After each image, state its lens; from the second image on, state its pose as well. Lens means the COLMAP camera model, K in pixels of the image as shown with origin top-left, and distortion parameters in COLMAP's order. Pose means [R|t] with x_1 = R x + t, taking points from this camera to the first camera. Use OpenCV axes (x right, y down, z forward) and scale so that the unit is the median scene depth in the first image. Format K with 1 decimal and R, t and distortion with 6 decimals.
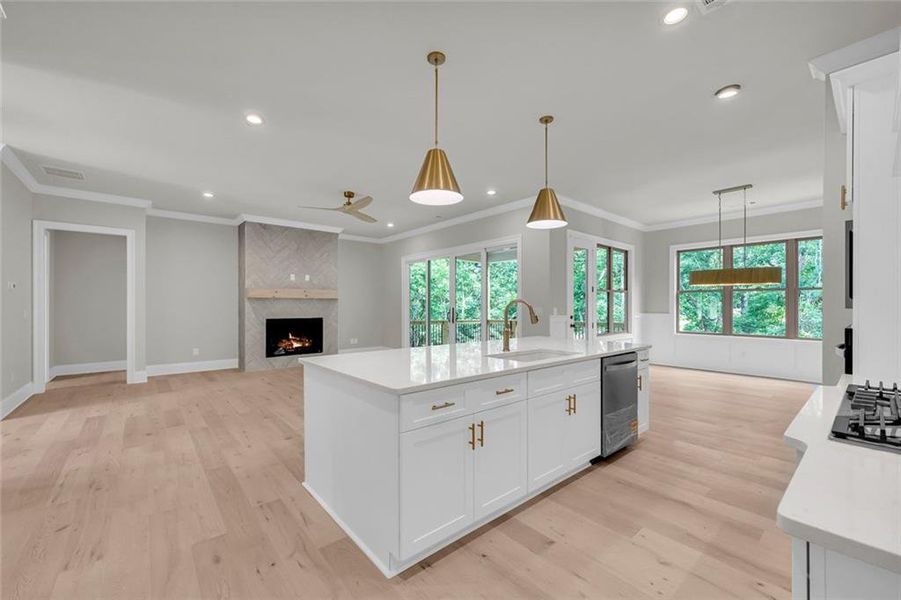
lens RADIAL K [[361.1, 0, 450.5], [0, 361.1, 300.0], [0, 0, 1]] dist [0.016689, 0.000025]
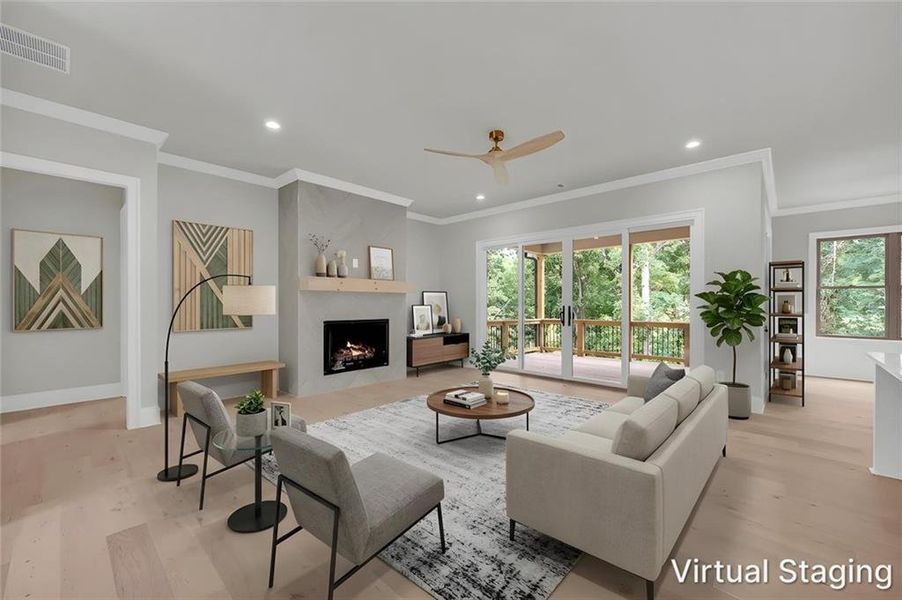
lens RADIAL K [[353.5, 0, 451.0], [0, 353.5, 300.0], [0, 0, 1]] dist [0.001461, 0.000297]
pose [[0.992046, 0.004575, 0.125793, -0.338506], [-0.005860, 0.999934, 0.009847, 0.002783], [-0.125739, -0.010505, 0.992008, 0.277612]]
